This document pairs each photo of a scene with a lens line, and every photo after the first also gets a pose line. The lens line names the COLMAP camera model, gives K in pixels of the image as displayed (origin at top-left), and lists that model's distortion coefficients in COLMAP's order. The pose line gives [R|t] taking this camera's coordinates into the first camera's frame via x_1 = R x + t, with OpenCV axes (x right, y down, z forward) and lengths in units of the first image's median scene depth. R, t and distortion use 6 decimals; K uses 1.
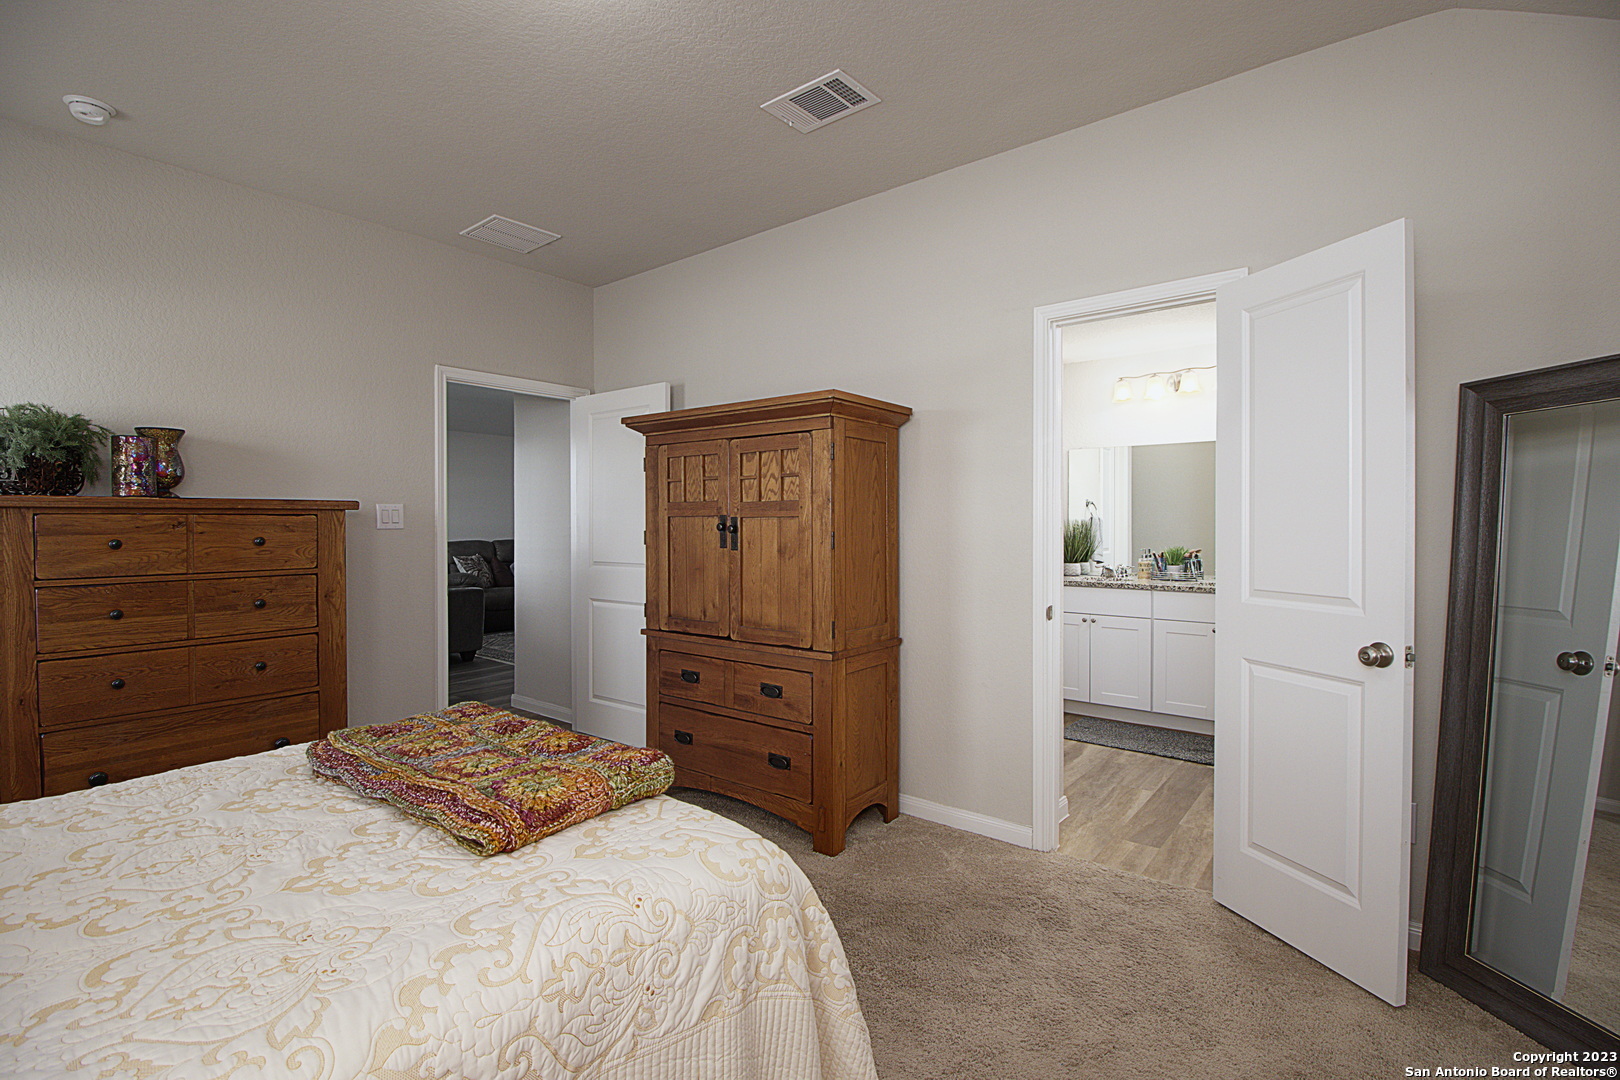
lens RADIAL K [[749.6, 0, 820.9], [0, 749.6, 527.3], [0, 0, 1]] dist [-0.026223, -0.000176]
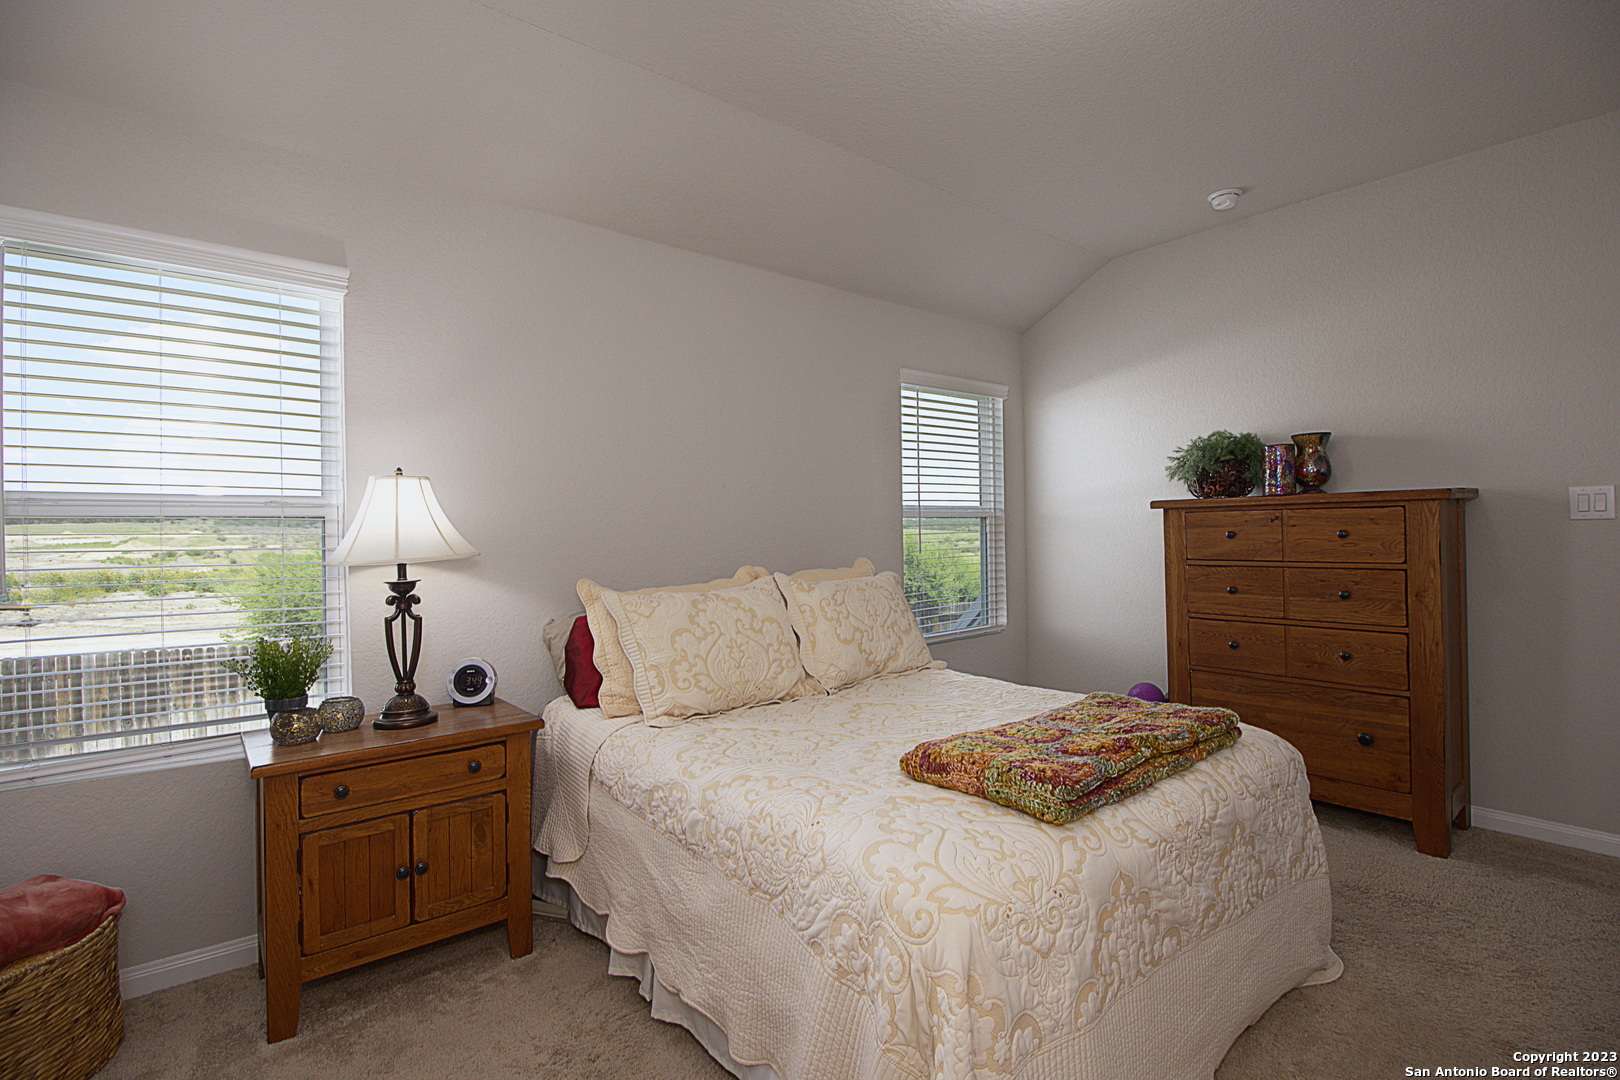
lens RADIAL K [[749.6, 0, 820.9], [0, 749.6, 527.3], [0, 0, 1]] dist [-0.026223, -0.000176]
pose [[-0.214795, 0.005902, -0.976641, 0.420295], [0.010944, 0.999934, 0.003636, -0.001943], [0.976598, -0.009907, -0.214846, 0.544024]]
